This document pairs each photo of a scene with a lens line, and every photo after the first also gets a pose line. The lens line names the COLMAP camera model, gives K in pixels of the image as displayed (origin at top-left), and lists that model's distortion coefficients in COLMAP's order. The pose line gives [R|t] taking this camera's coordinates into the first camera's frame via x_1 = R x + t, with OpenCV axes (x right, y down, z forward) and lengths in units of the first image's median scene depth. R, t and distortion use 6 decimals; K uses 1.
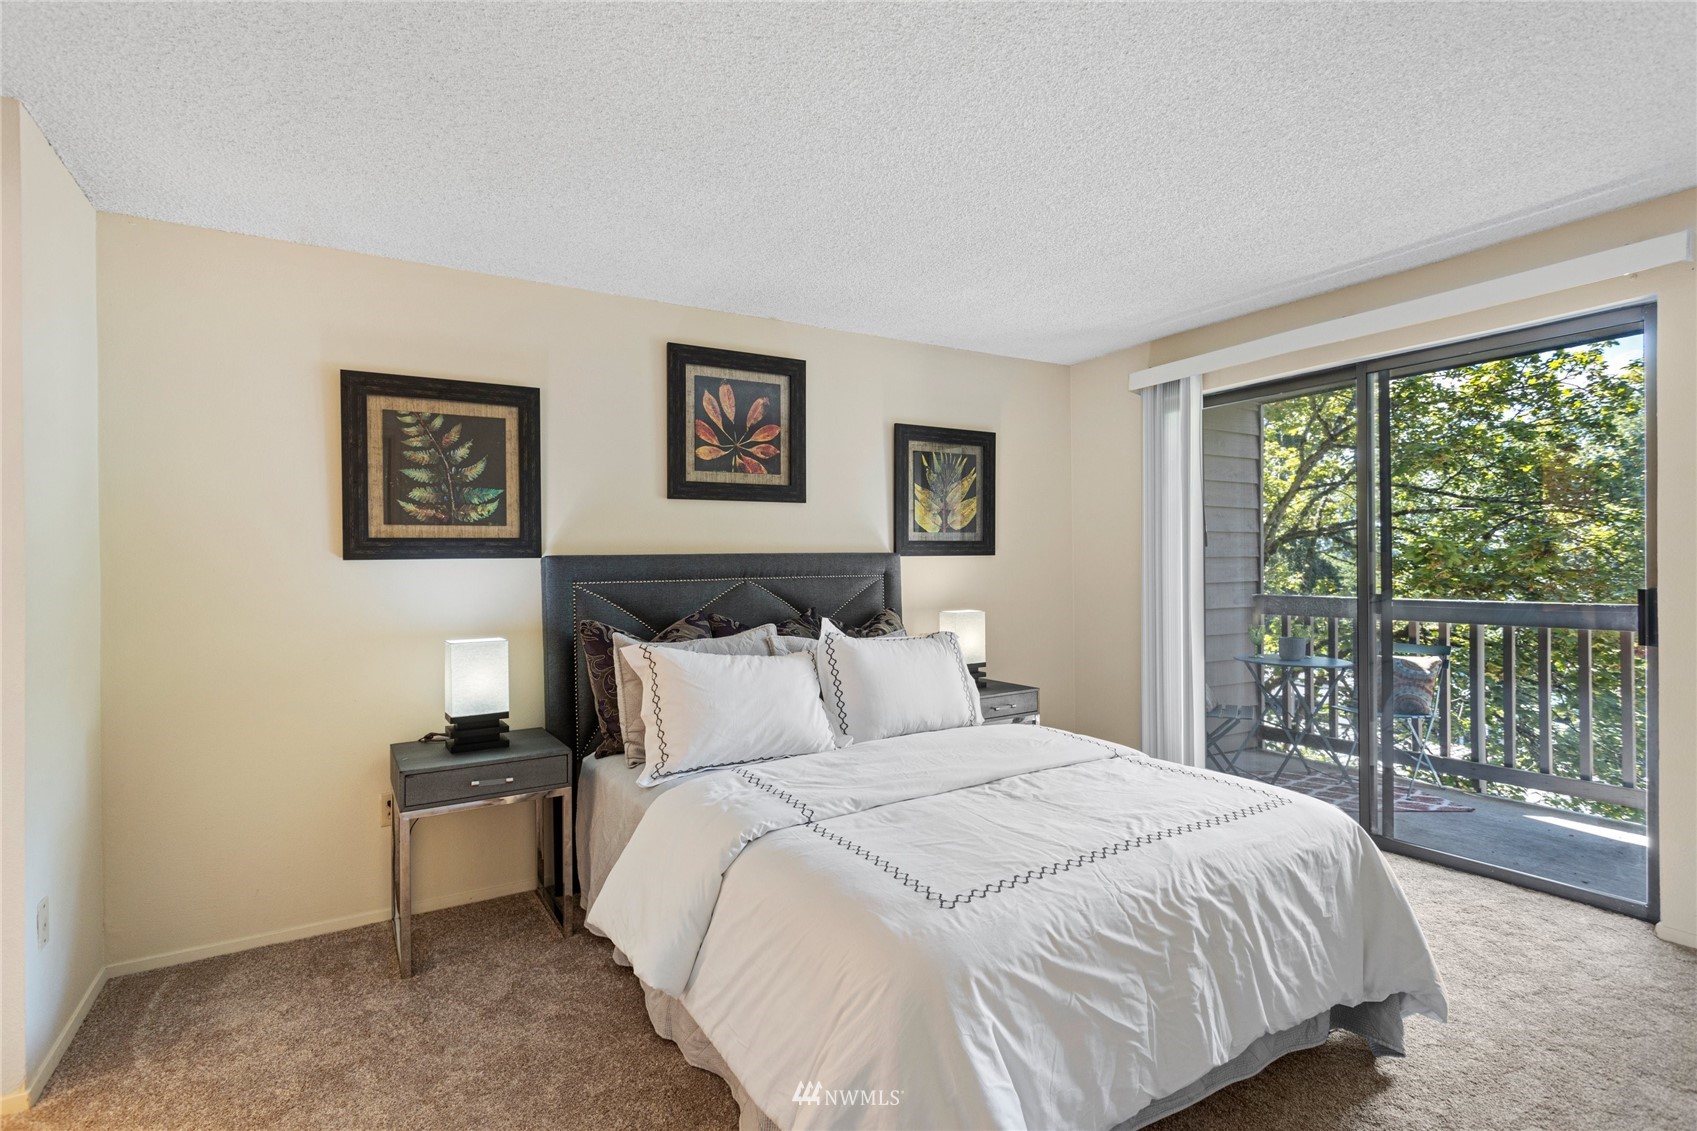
lens RADIAL K [[817.3, 0, 831.3], [0, 817.3, 568.6], [0, 0, 1]] dist [0.001215, 0.002169]
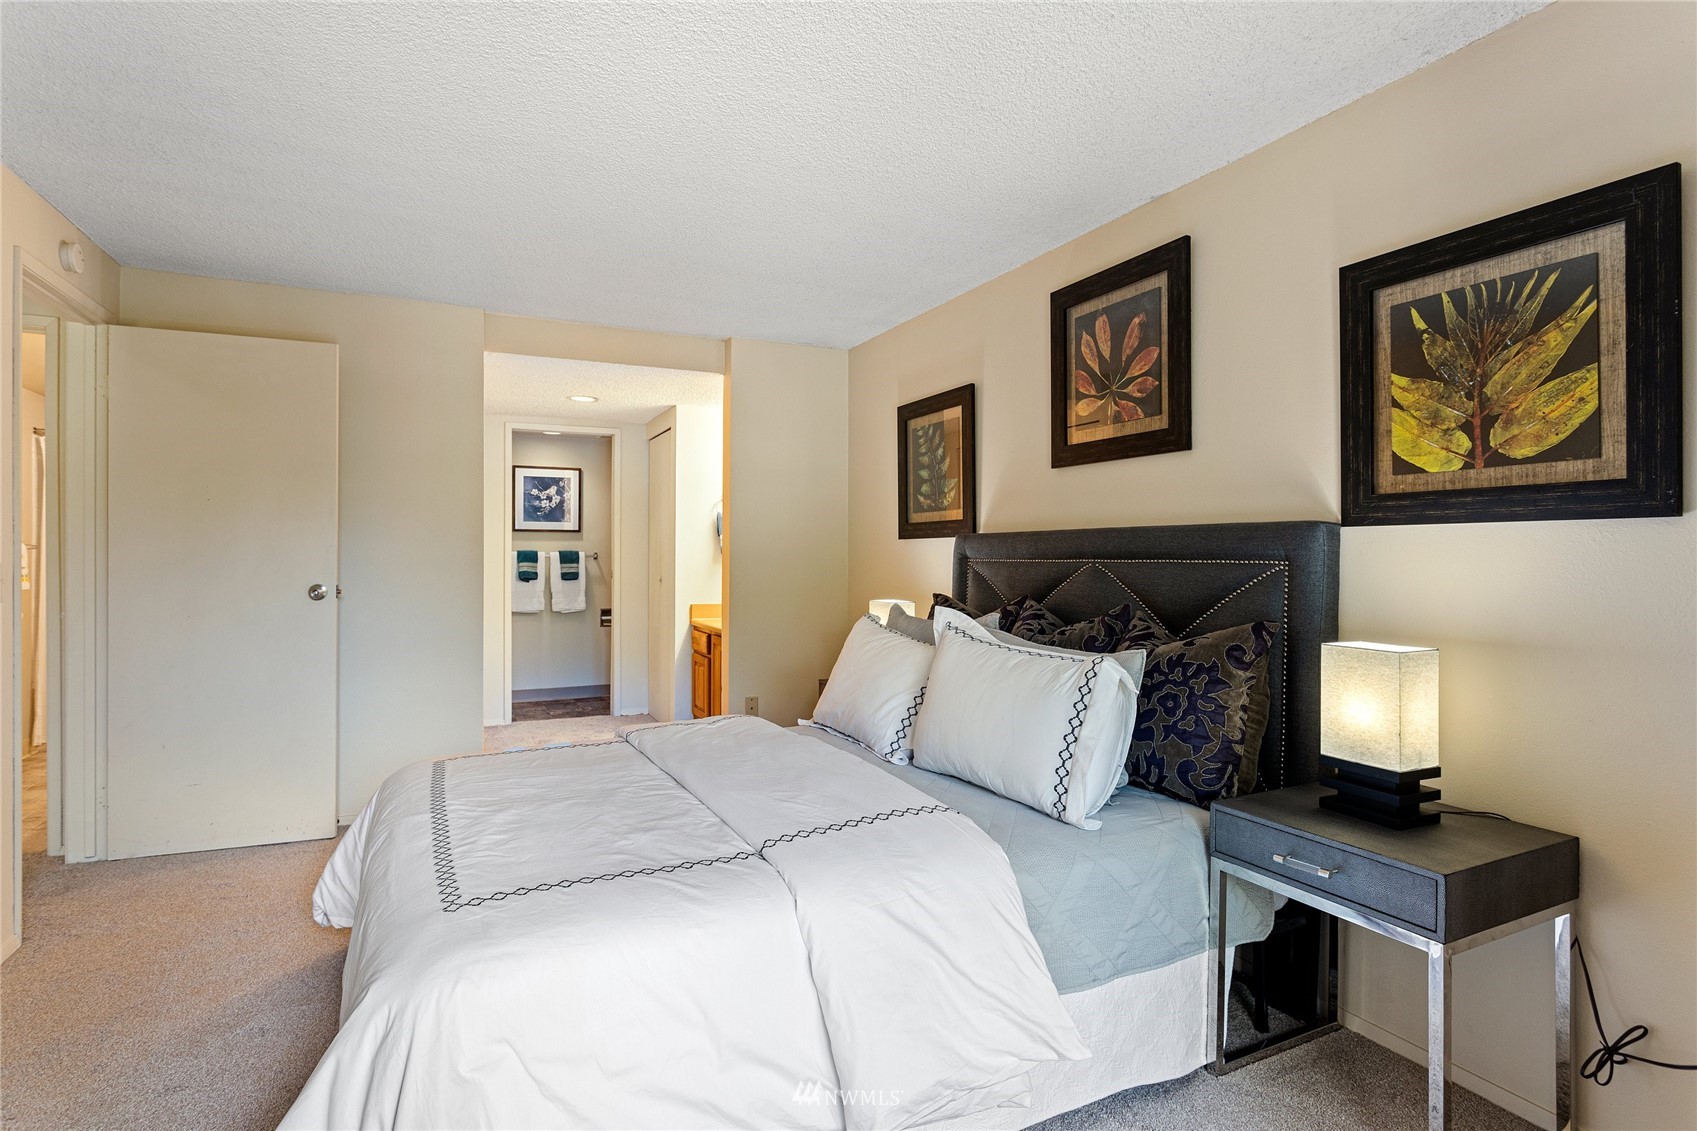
lens RADIAL K [[836.2, 0, 830.8], [0, 836.2, 565.5], [0, 0, 1]] dist [-0.012772, 0.000891]
pose [[-0.080460, 0.026299, -0.996411, 0.704963], [-0.005587, 0.999624, 0.026835, -0.002829], [0.996742, 0.007727, -0.080283, 0.803459]]
